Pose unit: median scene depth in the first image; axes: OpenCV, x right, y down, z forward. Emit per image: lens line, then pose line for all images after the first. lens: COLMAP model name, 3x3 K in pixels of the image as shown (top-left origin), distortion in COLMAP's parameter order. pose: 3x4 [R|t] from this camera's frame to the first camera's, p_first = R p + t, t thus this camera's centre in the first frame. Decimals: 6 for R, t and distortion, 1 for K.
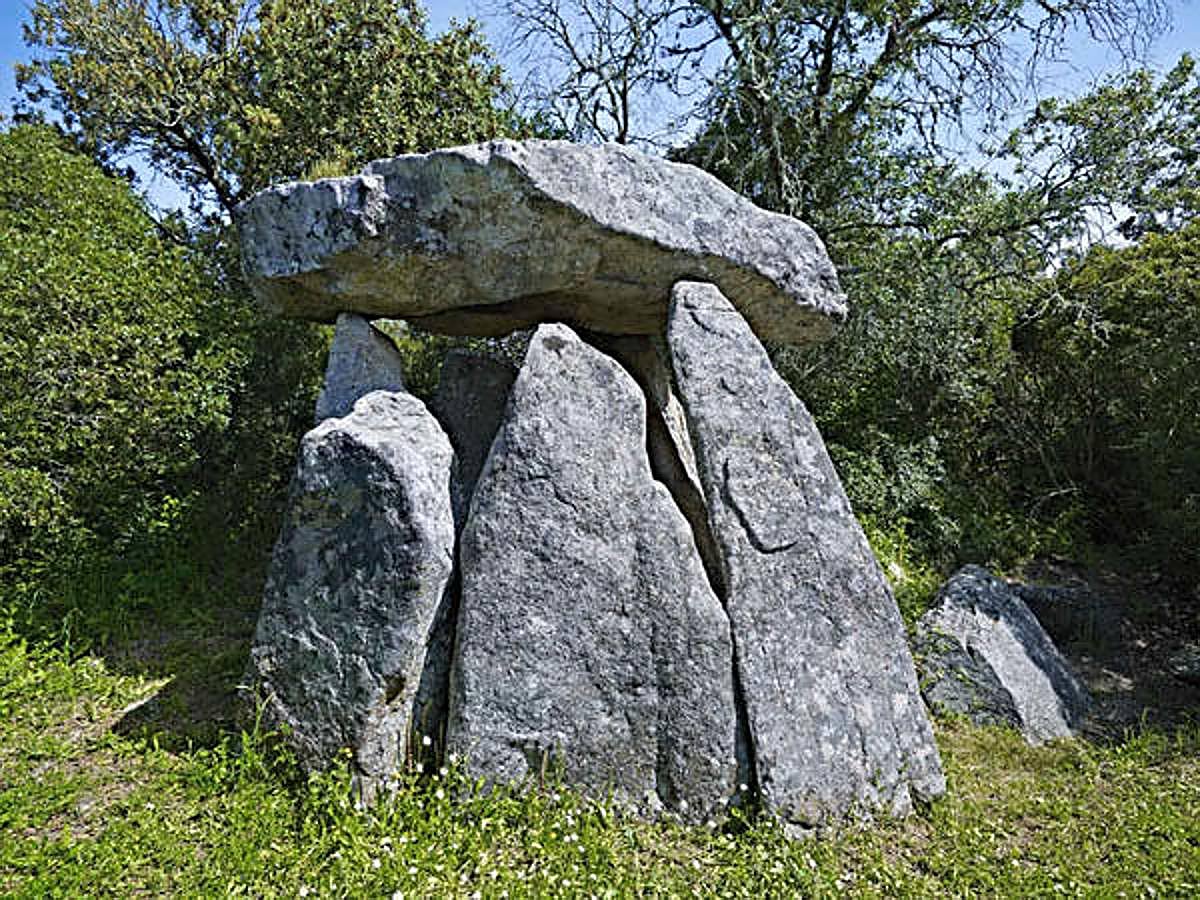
lens RADIAL K [[694.0, 0, 600.0], [0, 694.0, 450.0], [0, 0, 1]] dist [0.000063, -0.000687]
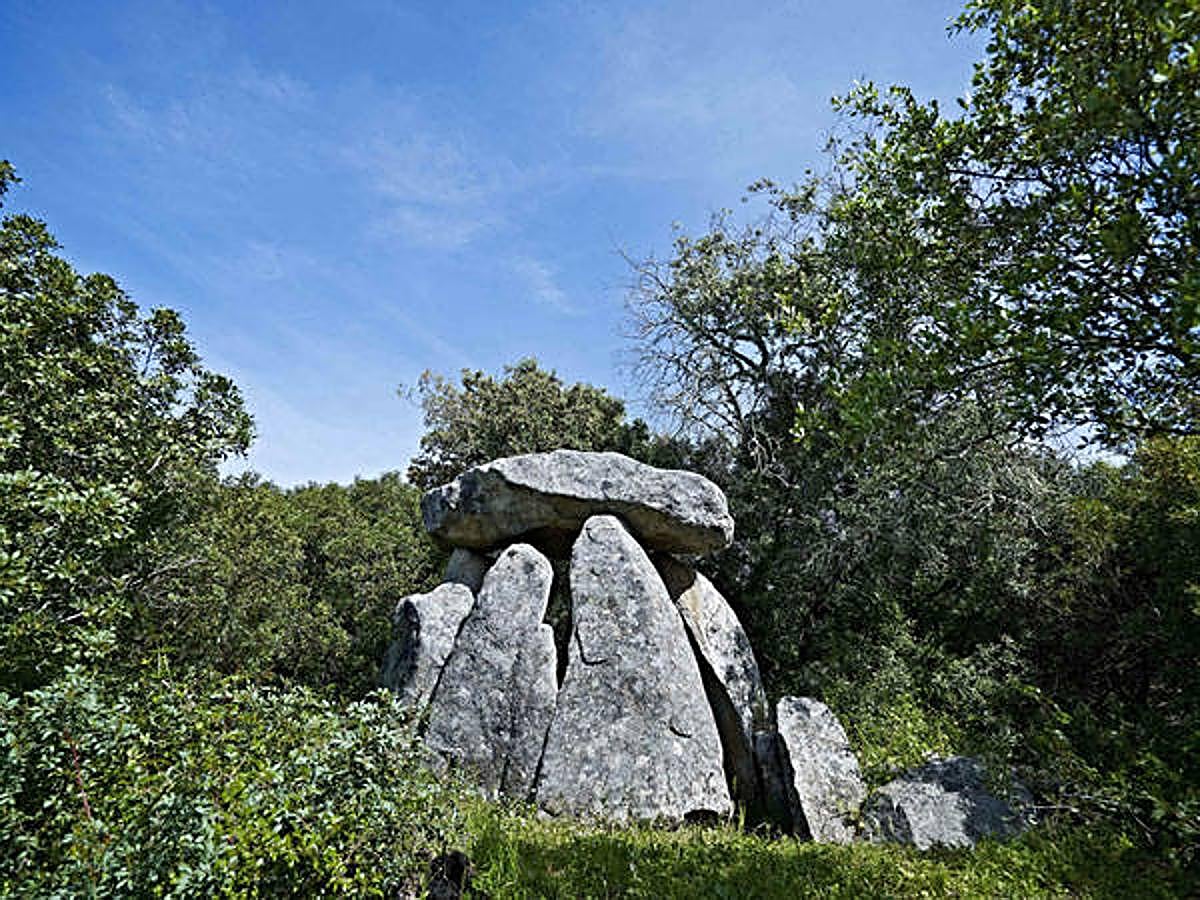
lens RADIAL K [[694.0, 0, 600.0], [0, 694.0, 450.0], [0, 0, 1]] dist [0.000063, -0.000687]
pose [[0.841471, -0.143661, -0.520853, 1.201759], [-0.048926, 0.939782, -0.338254, 0.221819], [0.538082, 0.310114, 0.783771, -0.488886]]
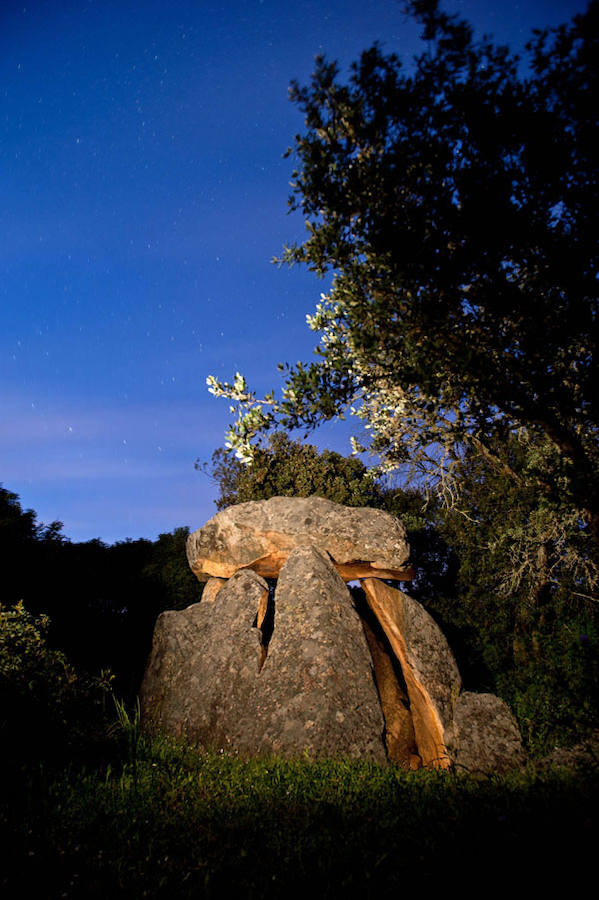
lens RADIAL K [[608.9, 0, 299.5], [0, 608.9, 450.0], [0, 0, 1]] dist [-0.034408, -0.003033]
pose [[0.720279, -0.249201, -0.647377, 1.669364], [-0.075892, 0.899333, -0.430628, 0.378703], [0.689521, 0.359303, 0.628858, -0.422536]]
